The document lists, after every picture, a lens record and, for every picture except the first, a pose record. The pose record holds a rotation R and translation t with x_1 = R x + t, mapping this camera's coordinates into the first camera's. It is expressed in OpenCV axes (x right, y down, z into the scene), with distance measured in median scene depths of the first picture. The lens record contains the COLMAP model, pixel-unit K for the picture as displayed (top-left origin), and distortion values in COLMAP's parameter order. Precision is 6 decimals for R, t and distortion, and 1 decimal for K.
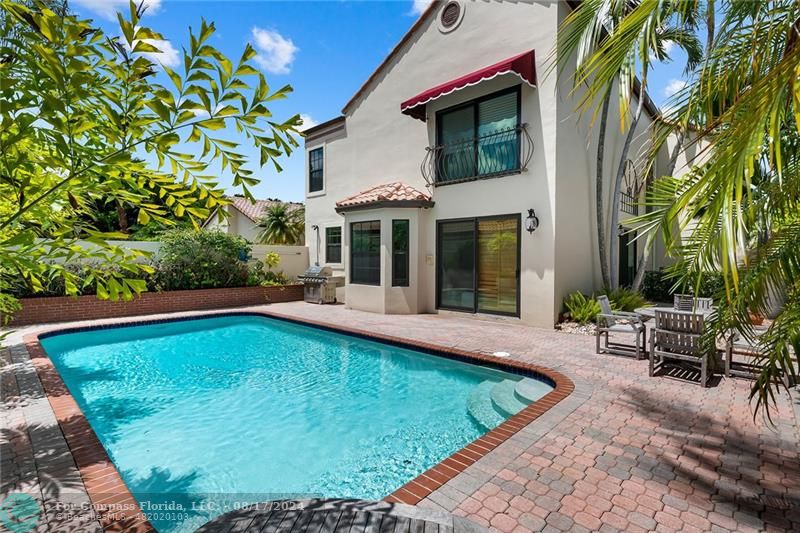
lens RADIAL K [[377.3, 0, 401.0], [0, 377.3, 263.9], [0, 0, 1]] dist [-0.015014, -0.000458]
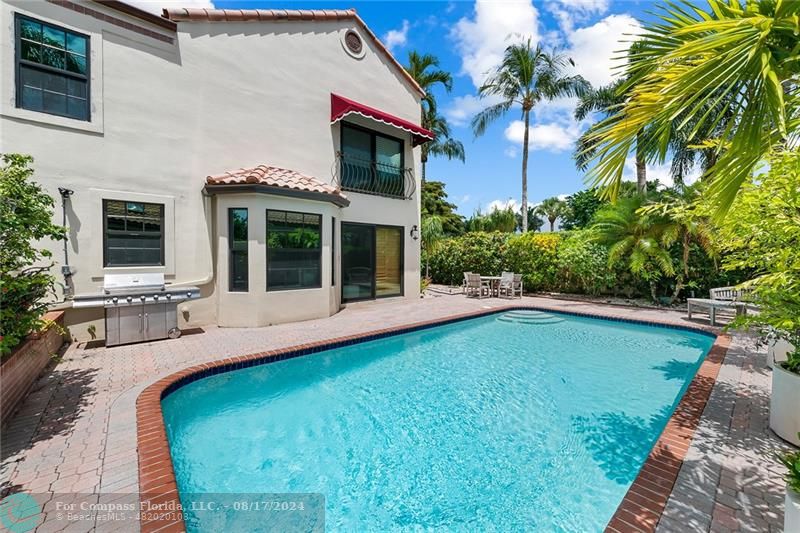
lens RADIAL K [[320.0, 0, 400.1], [0, 320.0, 262.4], [0, 0, 1]] dist [-0.003759, 0.000007]
pose [[0.096977, -0.021249, 0.995060, -0.810363], [0.019550, 0.999620, 0.019441, -0.013847], [-0.995095, 0.017568, 0.097355, 0.753895]]
